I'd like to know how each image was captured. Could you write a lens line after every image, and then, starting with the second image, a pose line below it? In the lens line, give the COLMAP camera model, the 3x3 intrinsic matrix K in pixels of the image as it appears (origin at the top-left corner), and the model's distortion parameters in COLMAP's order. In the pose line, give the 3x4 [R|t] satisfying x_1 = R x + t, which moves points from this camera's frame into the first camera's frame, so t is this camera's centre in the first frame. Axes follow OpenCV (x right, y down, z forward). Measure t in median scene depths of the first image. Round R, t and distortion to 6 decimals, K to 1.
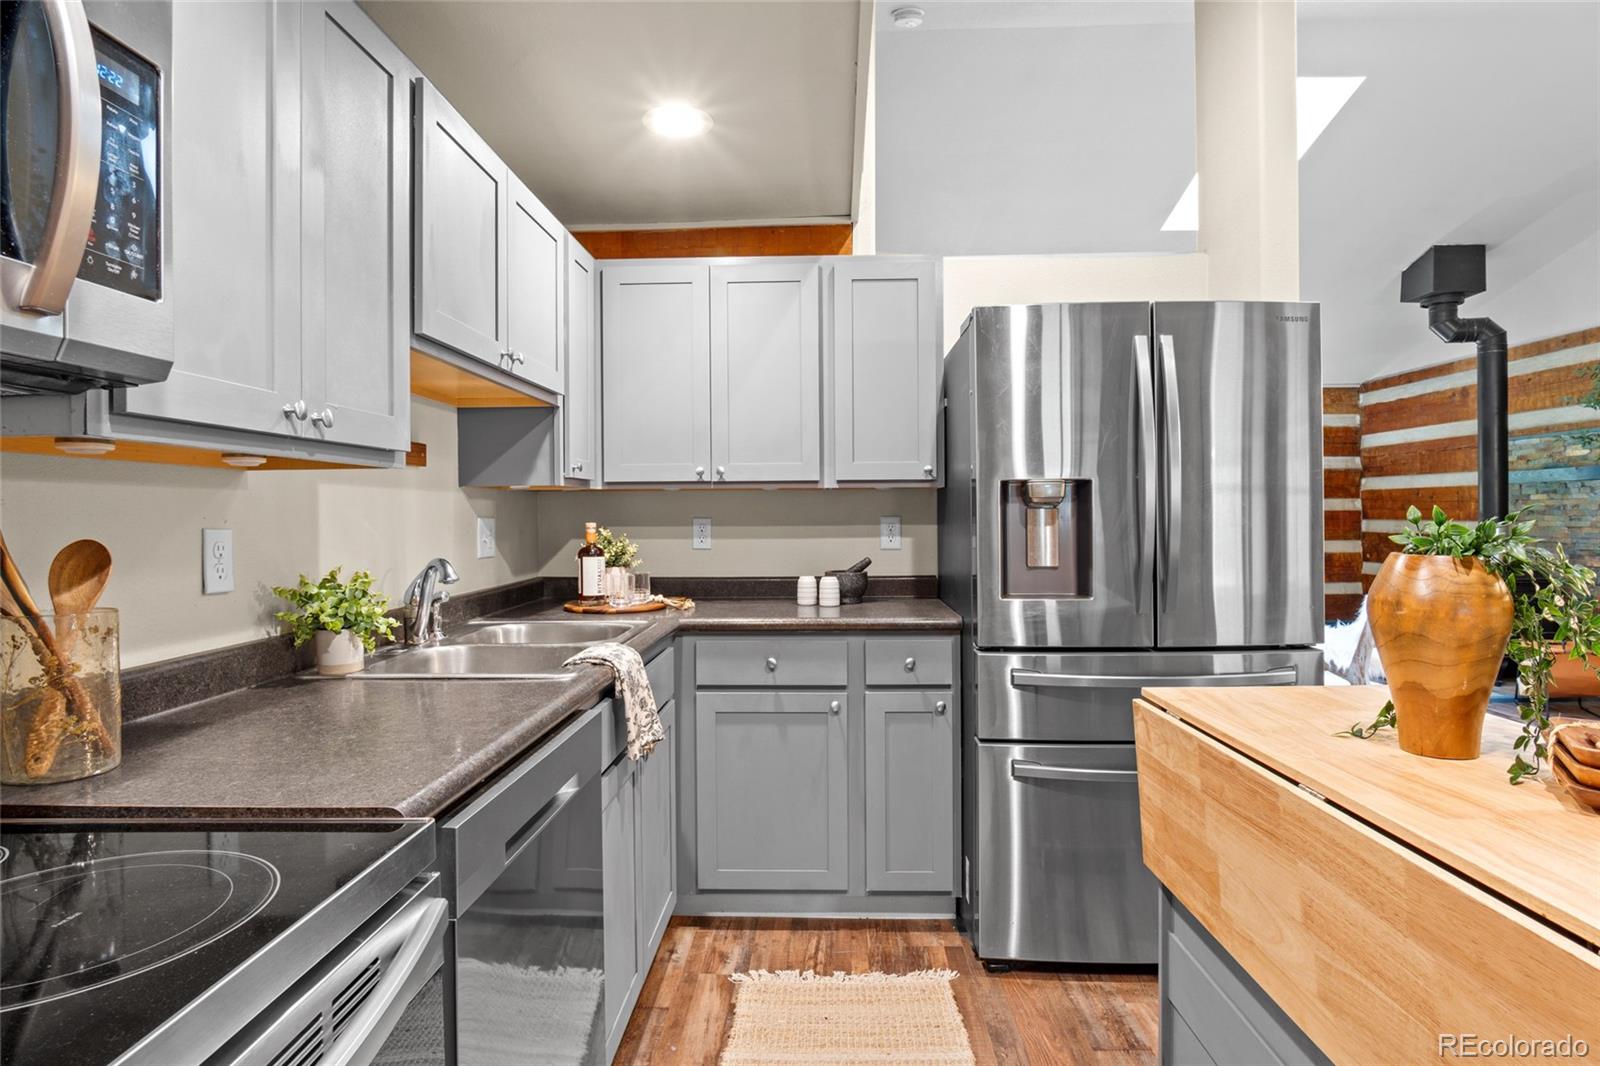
lens RADIAL K [[873.1, 0, 796.0], [0, 873.1, 502.2], [0, 0, 1]] dist [-0.028250, 0.001320]
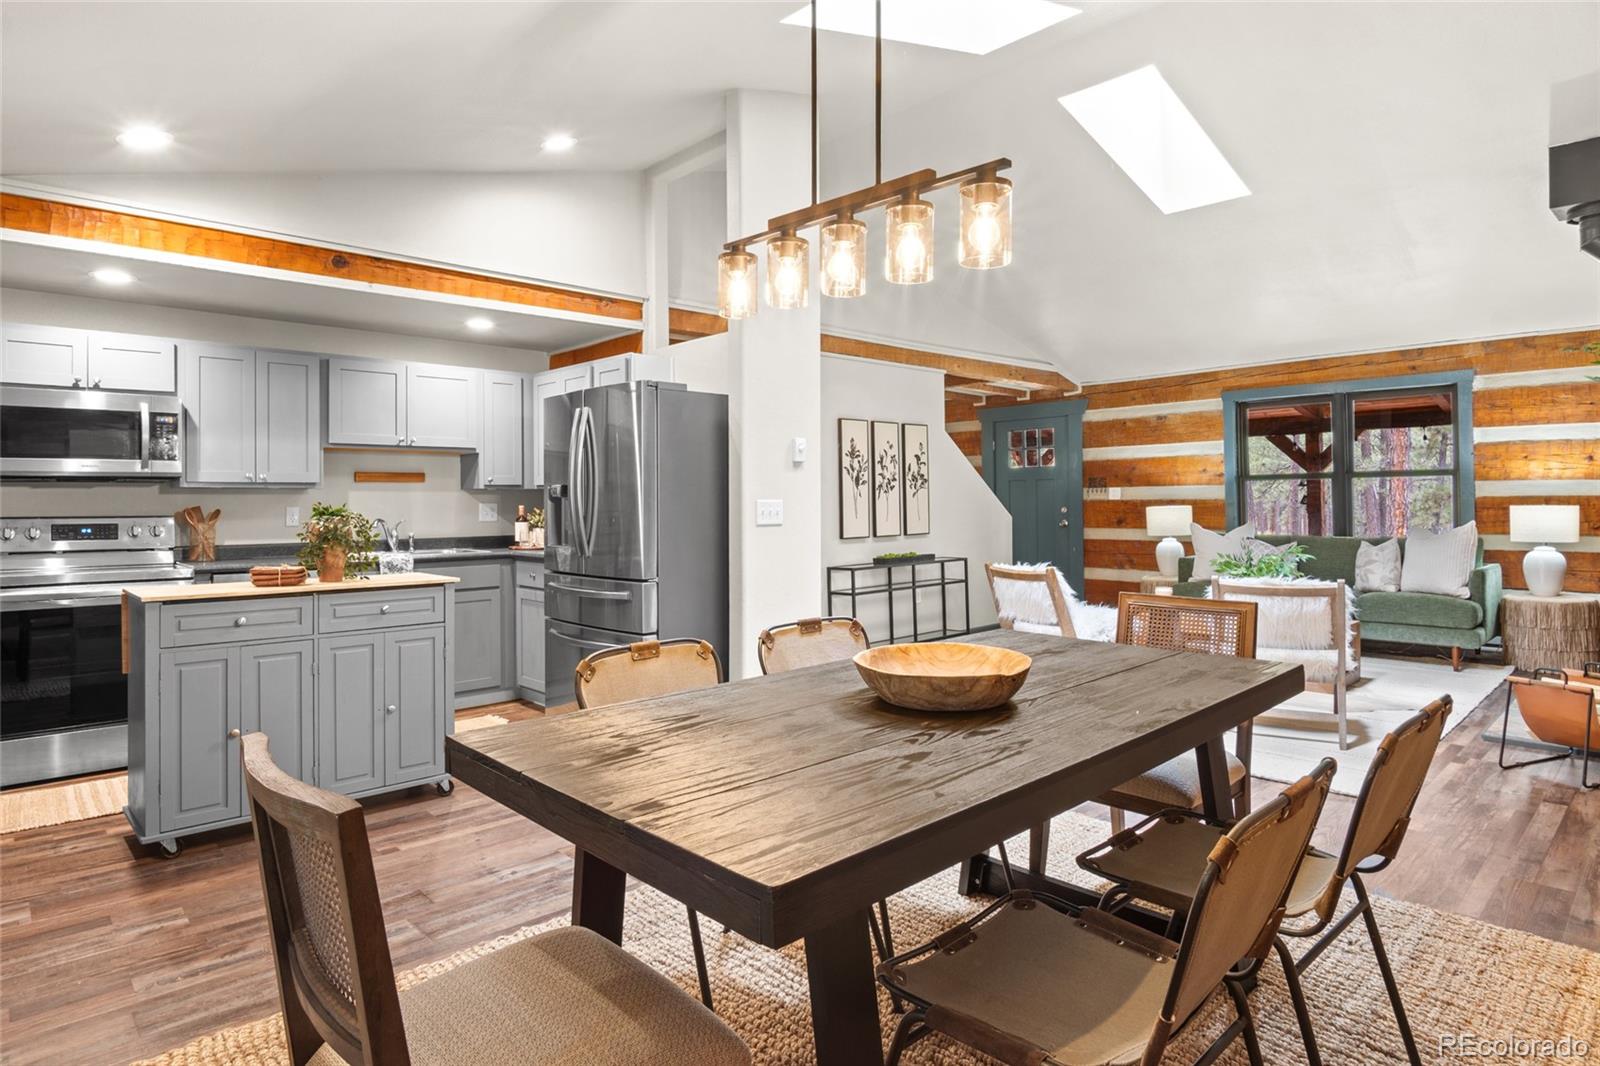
lens RADIAL K [[878.6, 0, 791.7], [0, 878.6, 492.8], [0, 0, 1]] dist [-0.037331, 0.010851]
pose [[0.715935, -0.005223, -0.698148, 1.820381], [0.010473, 0.999940, 0.003259, -0.007986], [0.698089, -0.009645, 0.715946, -0.027412]]
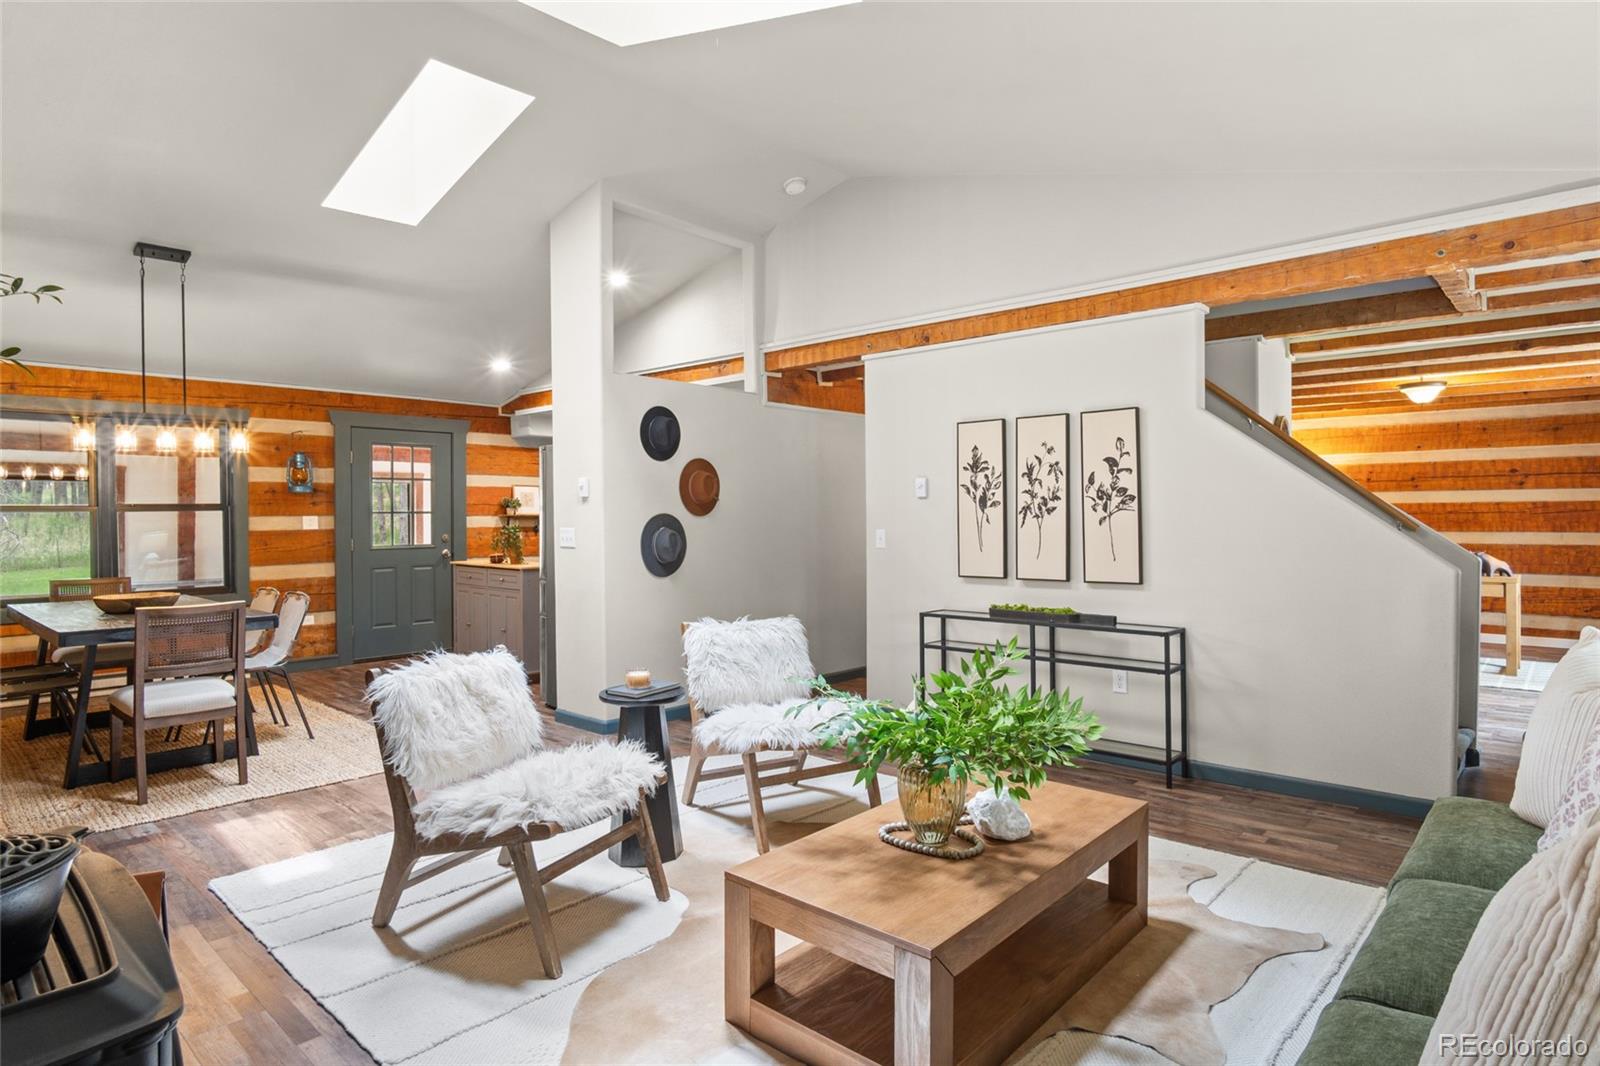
lens RADIAL K [[884.0, 0, 796.3], [0, 884.0, 510.5], [0, 0, 1]] dist [-0.020679, 0.001860]
pose [[-0.640416, 0.007644, -0.767991, 1.927444], [0.017271, 0.999841, -0.004450, -0.012218], [0.767834, -0.016113, -0.640446, 2.932507]]
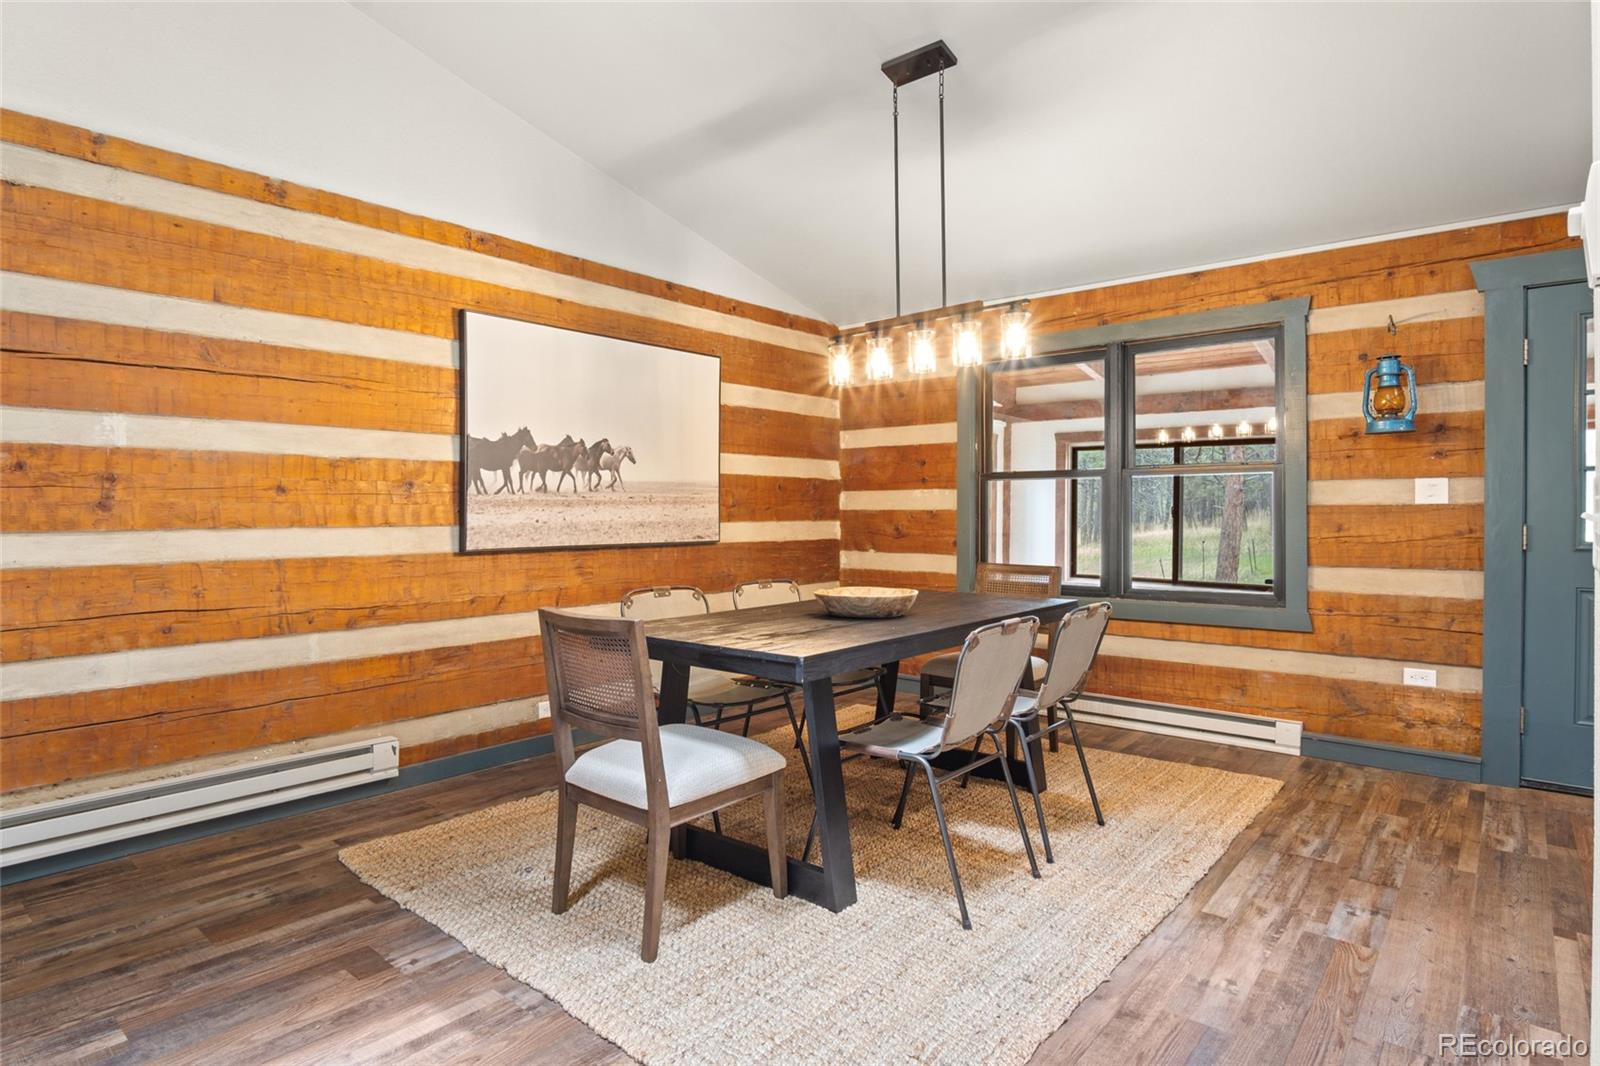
lens RADIAL K [[875.2, 0, 797.0], [0, 875.2, 518.3], [0, 0, 1]] dist [-0.025751, 0.000801]
pose [[-0.790838, 0.000828, 0.612025, 0.679667], [0.001460, 0.999999, 0.000534, 0.032261], [-0.612024, 0.001315, -0.790838, 1.674914]]
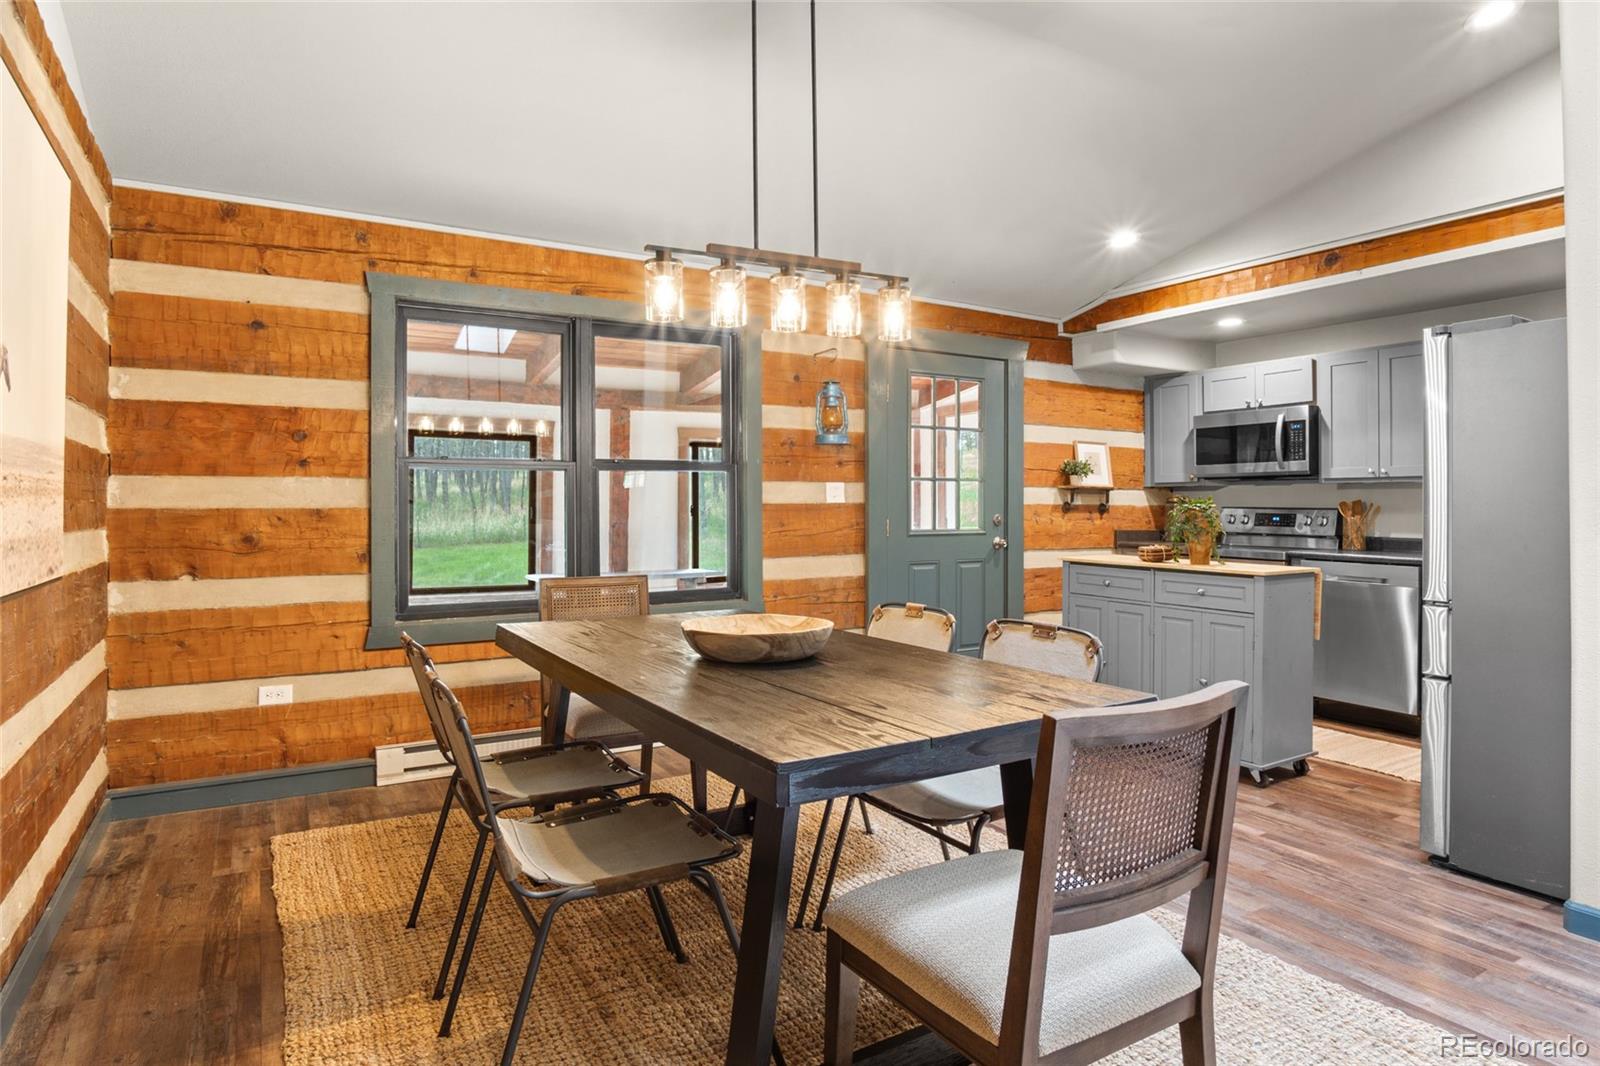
lens RADIAL K [[891.0, 0, 794.1], [0, 891.0, 501.1], [0, 0, 1]] dist [-0.030252, 0.003427]
pose [[-0.835863, 0.003554, -0.548926, 1.855917], [0.009223, 0.999929, -0.007570, 0.019542], [0.548860, -0.011390, -0.835837, 1.395195]]
